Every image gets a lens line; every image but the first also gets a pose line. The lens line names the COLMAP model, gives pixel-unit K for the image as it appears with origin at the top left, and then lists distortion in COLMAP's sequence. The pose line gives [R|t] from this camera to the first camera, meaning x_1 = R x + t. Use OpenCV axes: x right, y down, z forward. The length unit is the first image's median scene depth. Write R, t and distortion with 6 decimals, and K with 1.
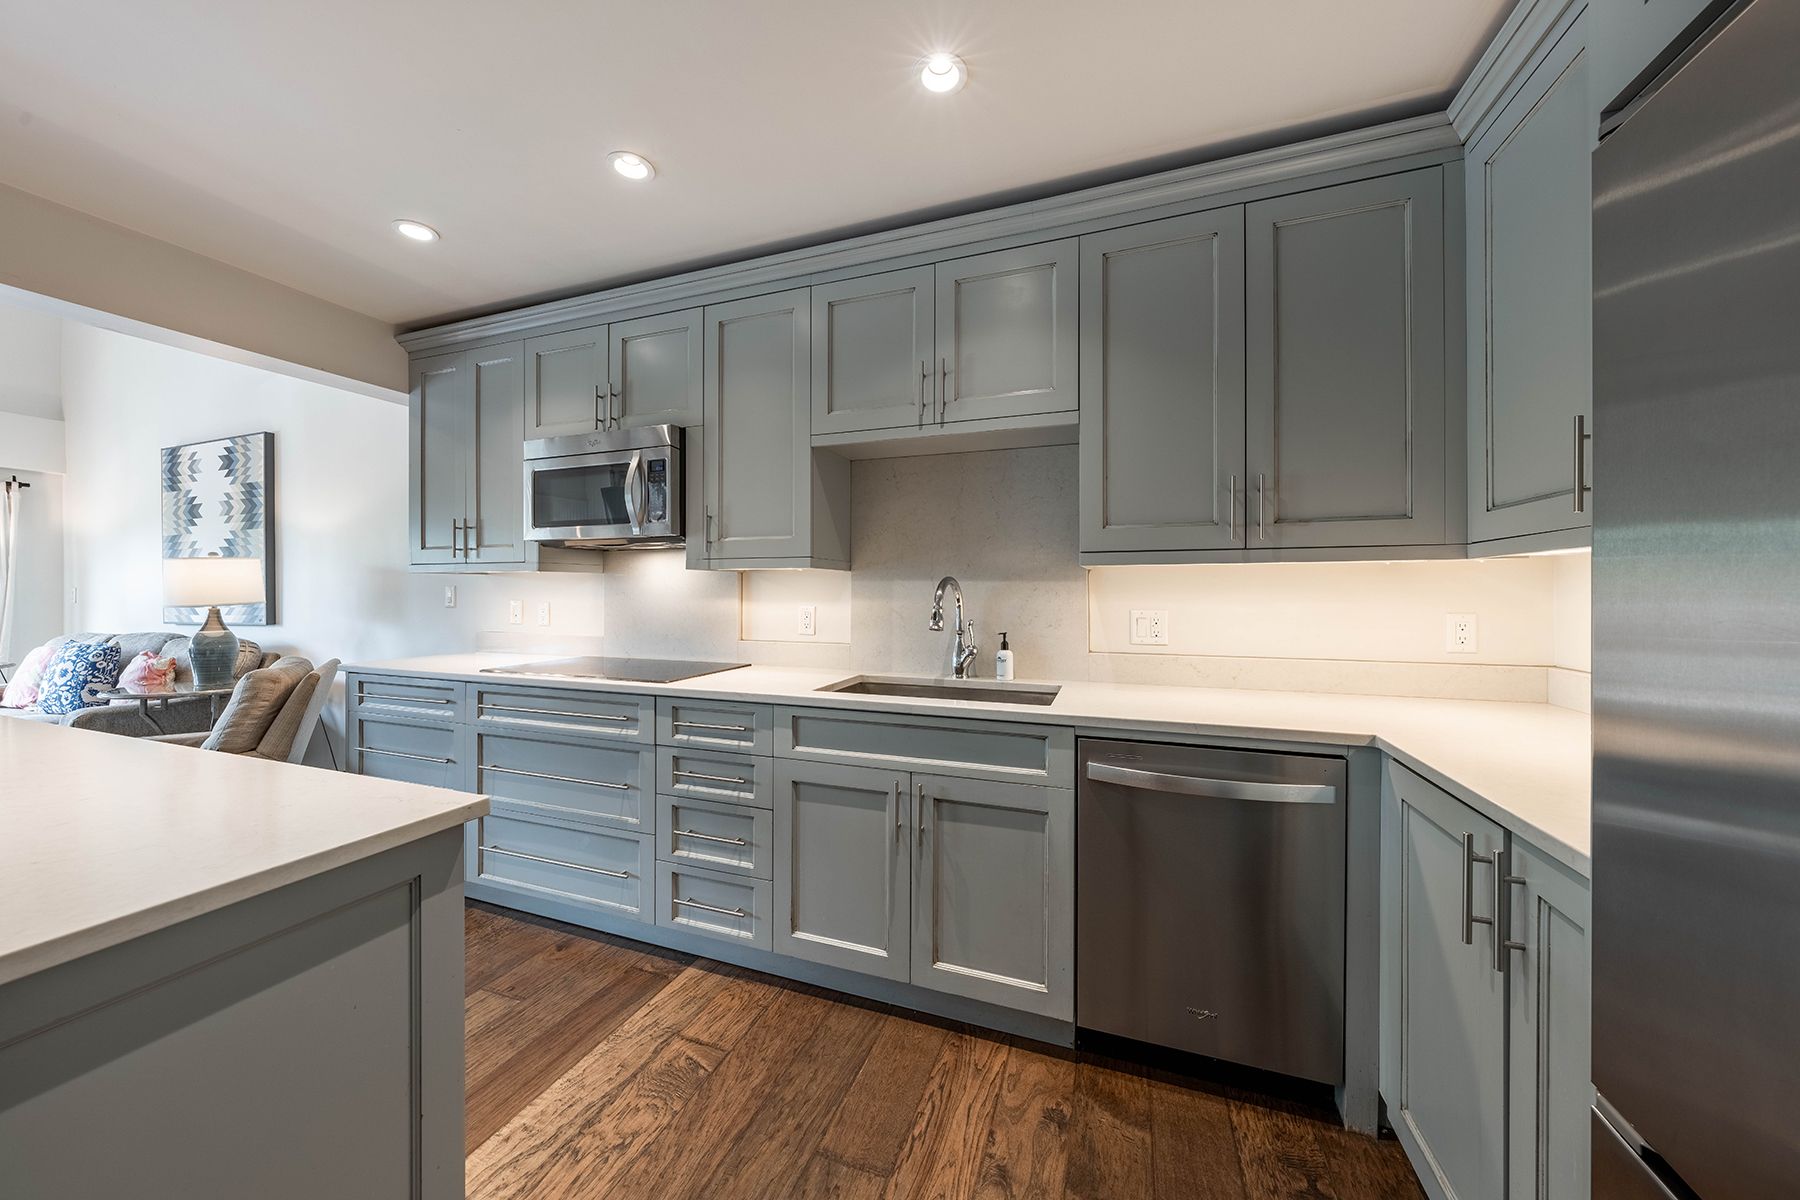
lens RADIAL K [[624.3, 0, 890.4], [0, 624.3, 594.1], [0, 0, 1]] dist [-0.000682, -0.000087]
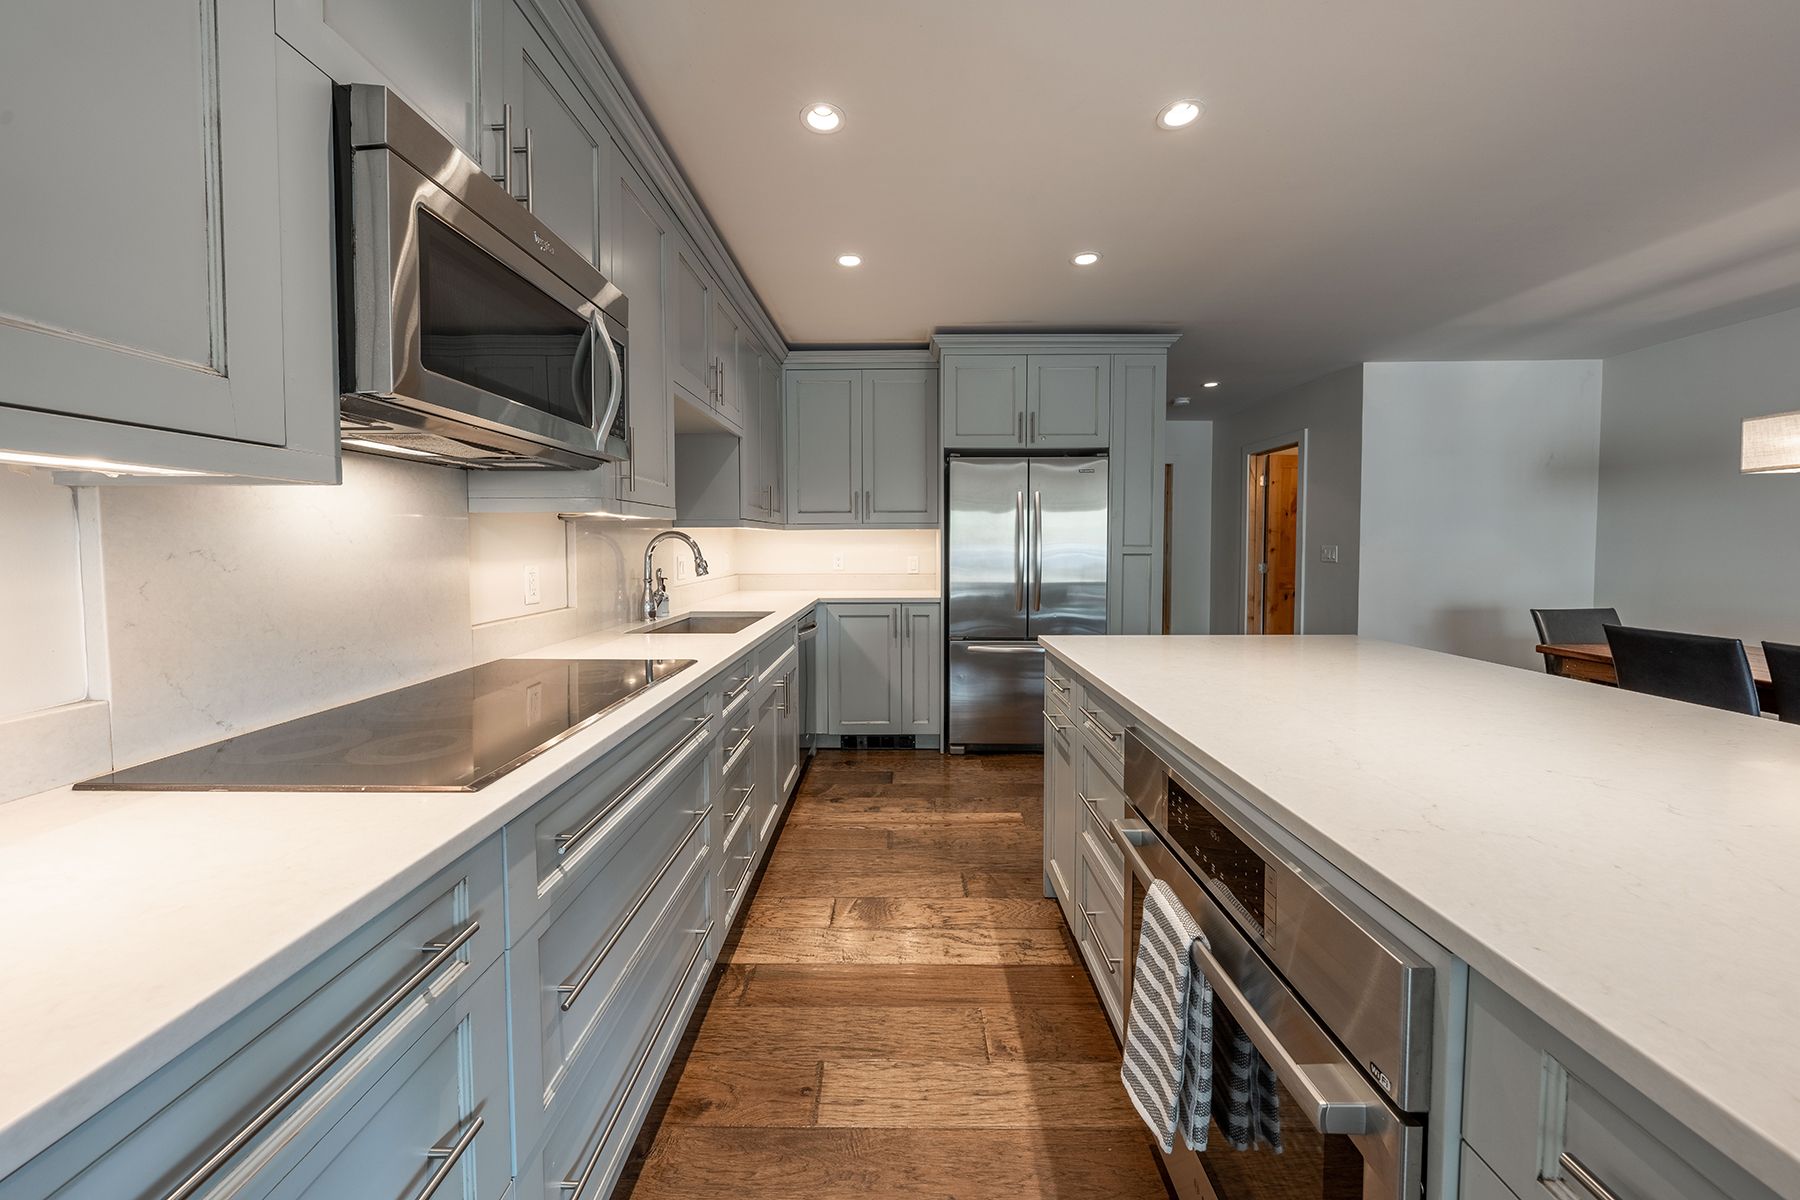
lens RADIAL K [[624.3, 0, 882.4], [0, 624.3, 570.7], [0, 0, 1]] dist [-0.000682, -0.000087]
pose [[-0.327460, -0.034083, 0.944250, -1.623781], [-0.001997, 0.999372, 0.035380, -0.004451], [-0.944863, 0.009700, -0.327322, 1.429218]]
